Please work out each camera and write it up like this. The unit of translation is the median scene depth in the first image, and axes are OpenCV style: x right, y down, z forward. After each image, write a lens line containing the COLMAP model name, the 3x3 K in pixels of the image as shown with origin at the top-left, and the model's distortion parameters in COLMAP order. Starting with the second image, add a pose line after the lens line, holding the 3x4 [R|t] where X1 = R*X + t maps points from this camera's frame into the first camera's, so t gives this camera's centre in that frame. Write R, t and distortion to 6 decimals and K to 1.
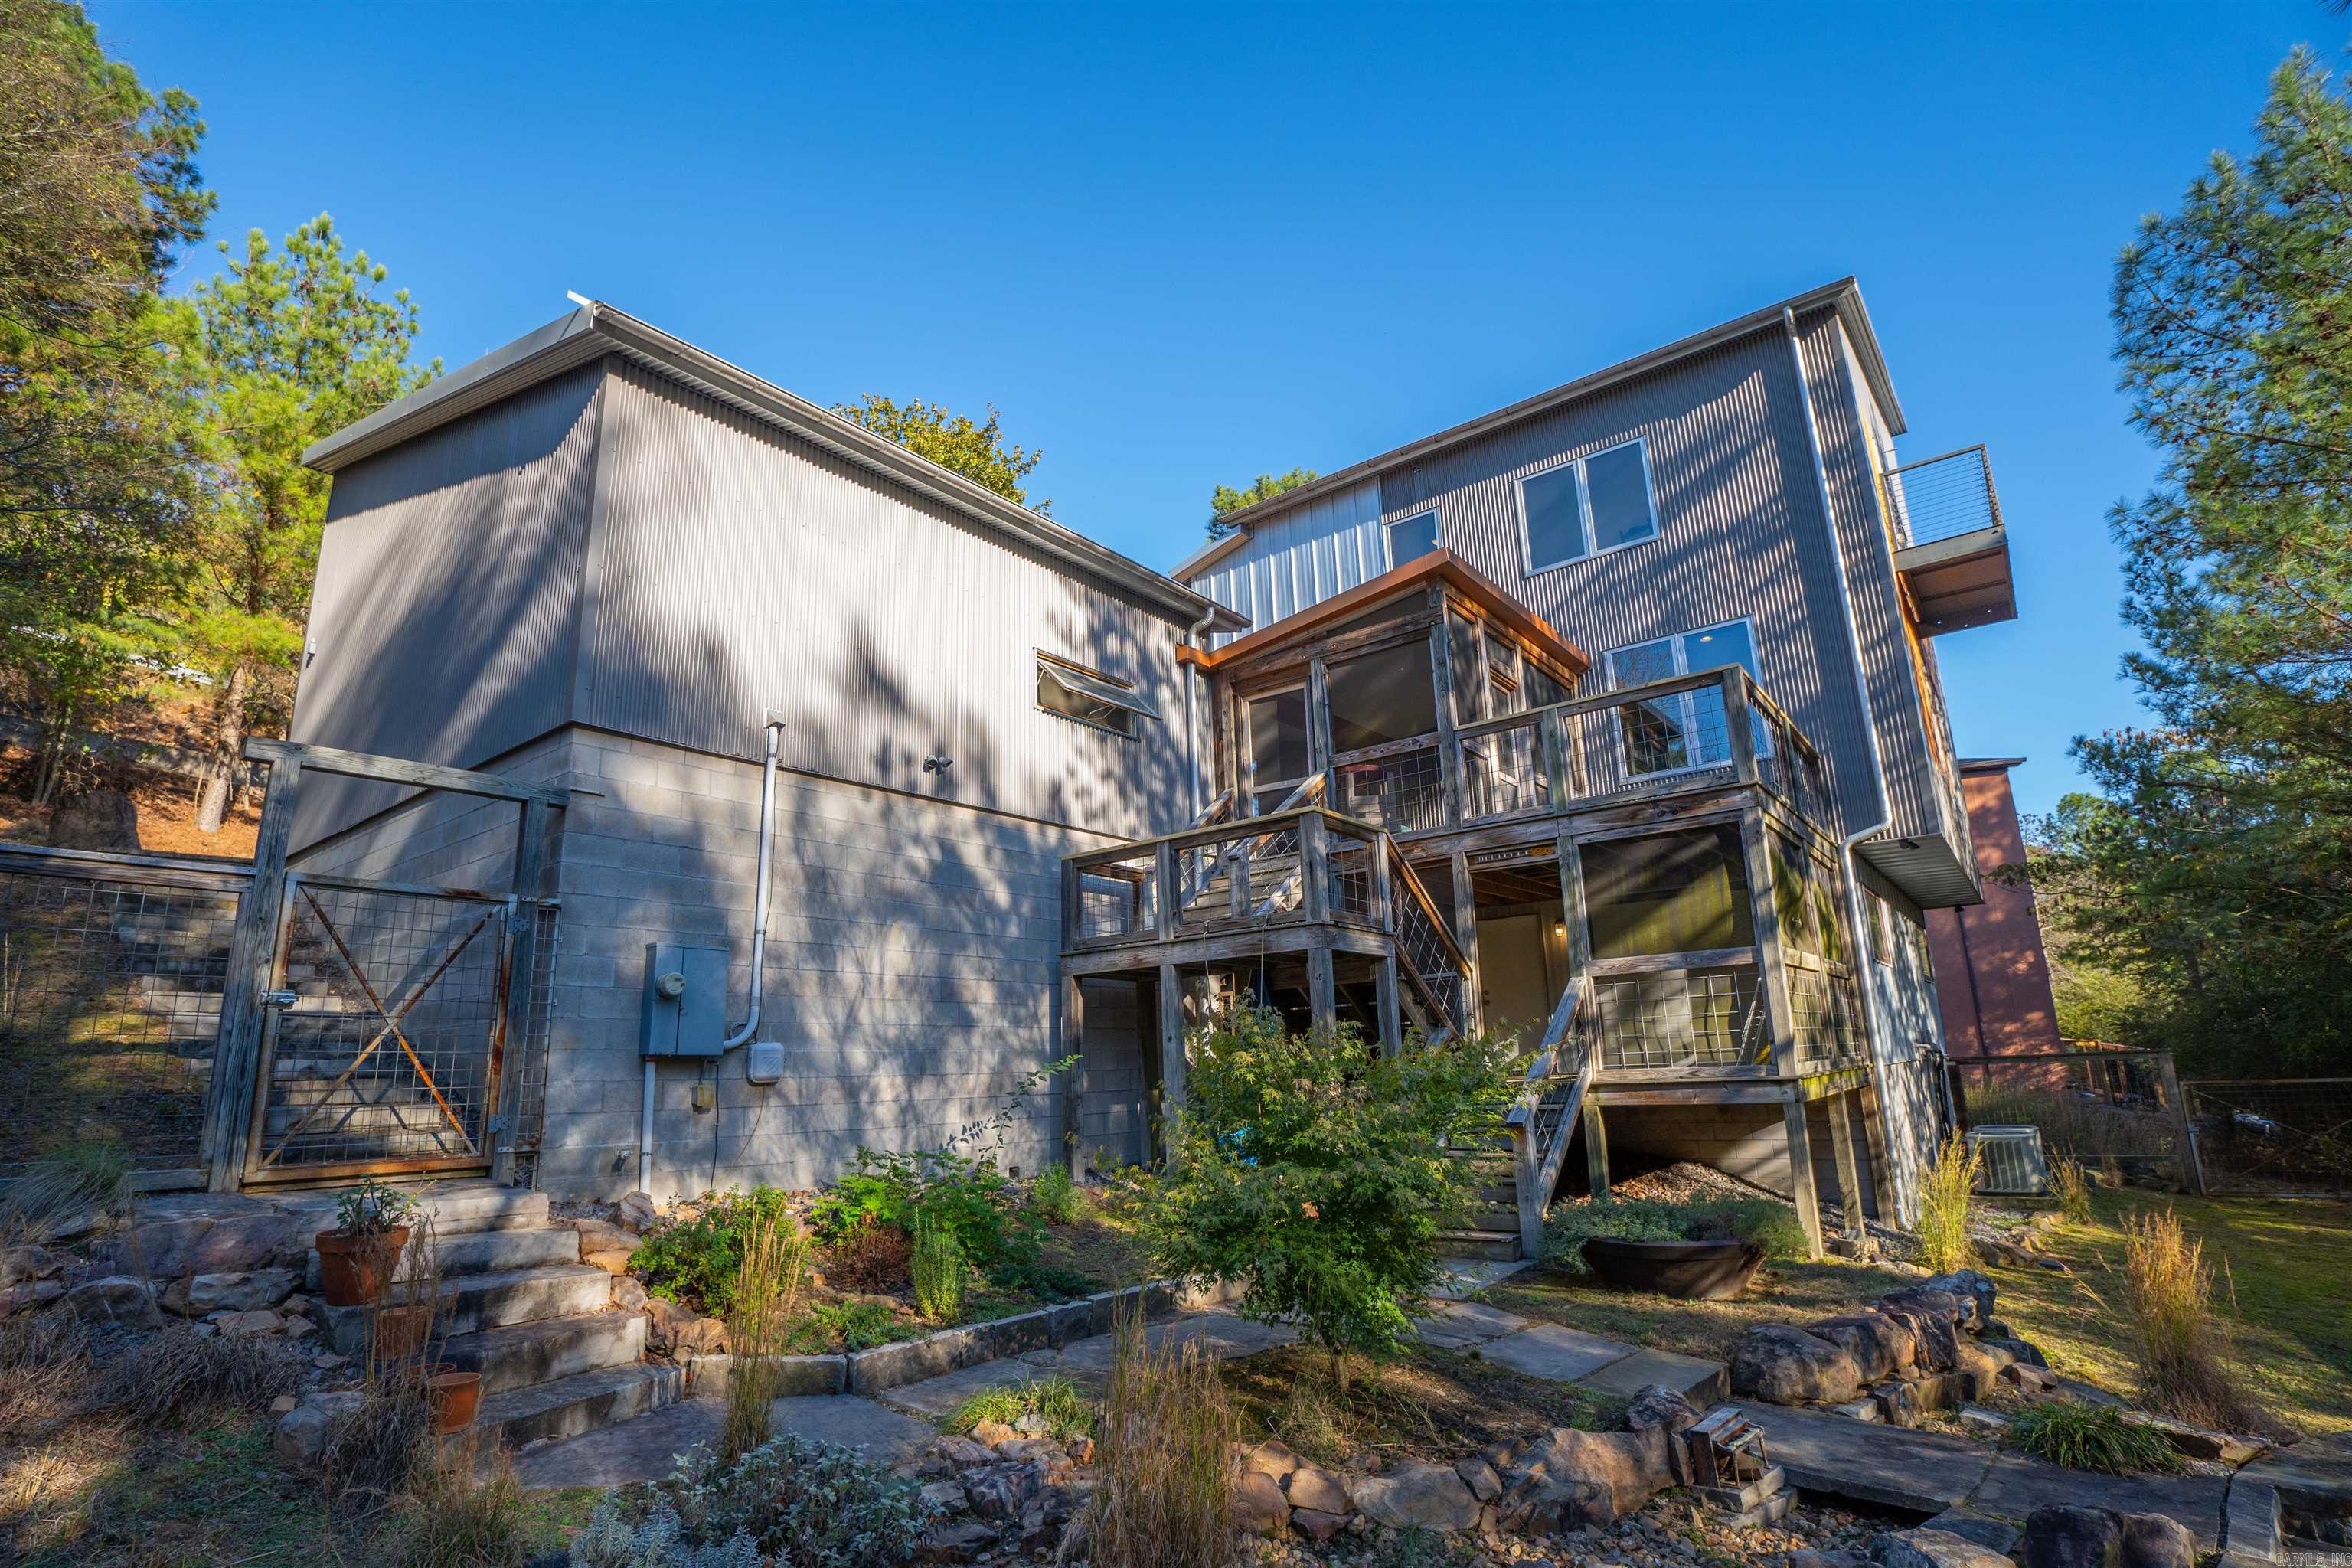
lens RADIAL K [[1139.3, 0, 1165.7], [0, 1139.3, 784.9], [0, 0, 1]] dist [-0.044077, 0.008161]
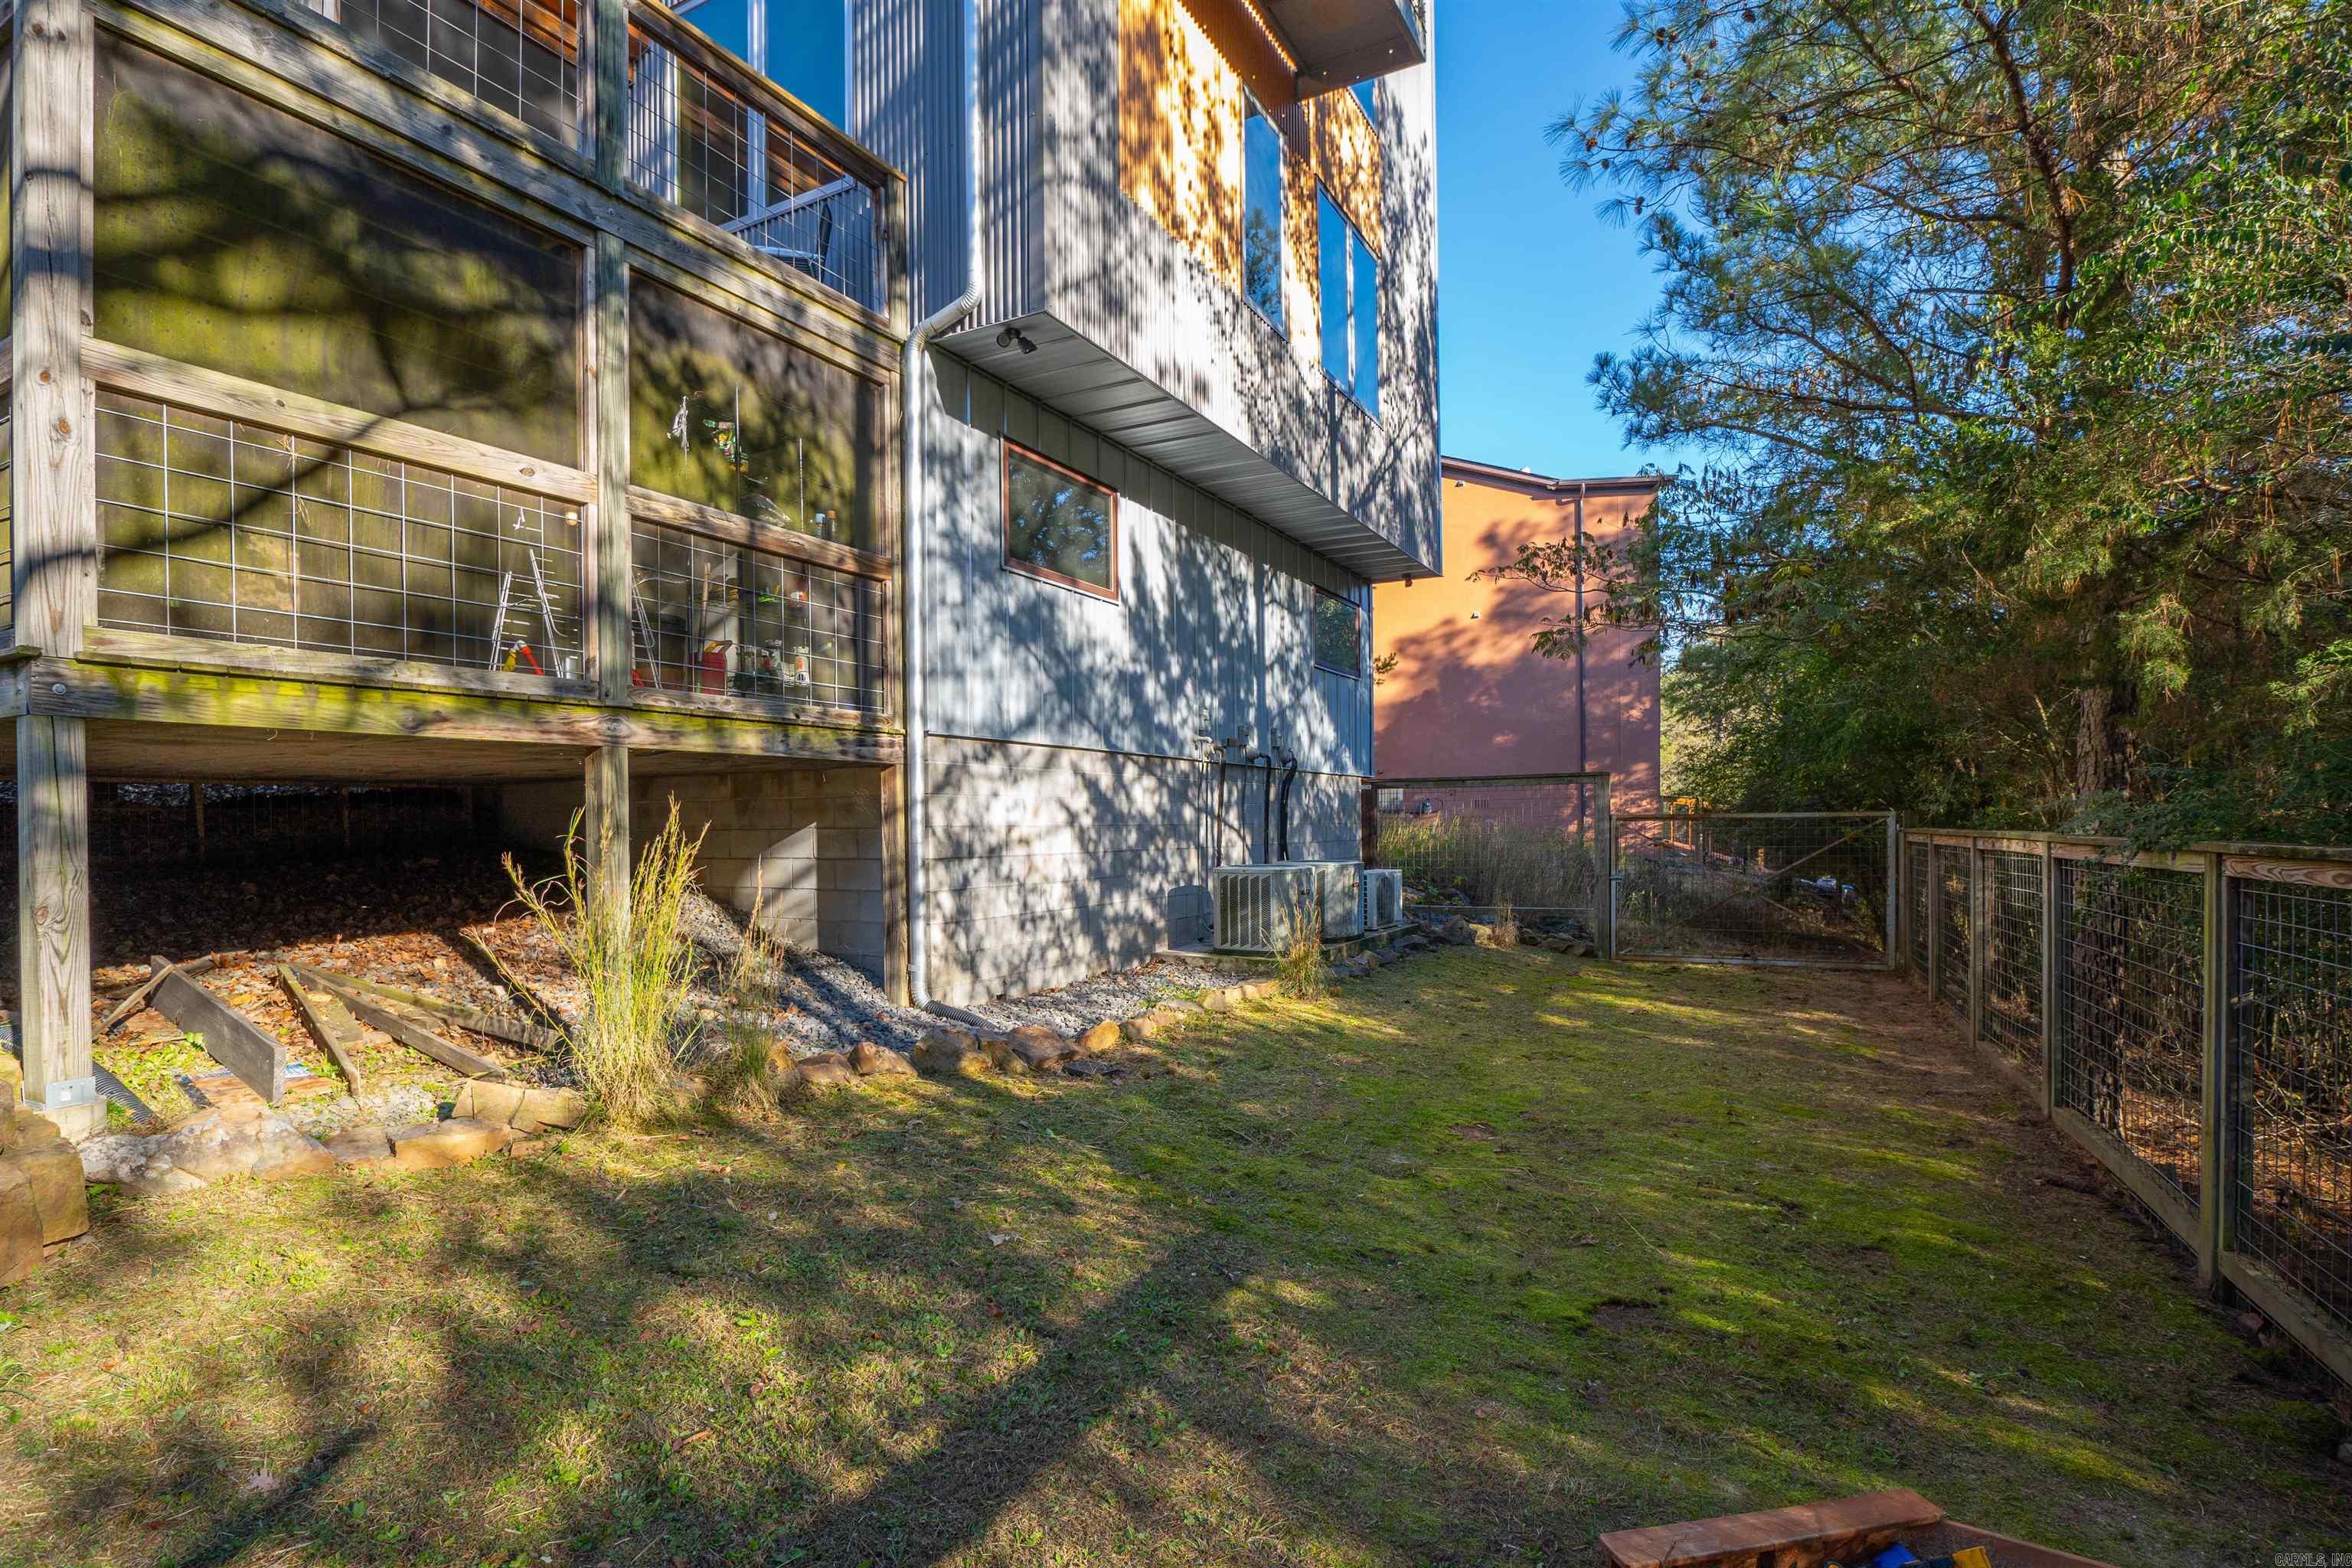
lens RADIAL K [[1139.3, 0, 1165.7], [0, 1139.3, 784.9], [0, 0, 1]] dist [-0.044077, 0.008161]
pose [[0.987230, 0.034508, 0.155520, 0.605042], [-0.066491, 0.976412, 0.205422, 0.137300], [-0.144763, -0.213140, 0.966238, 0.376477]]
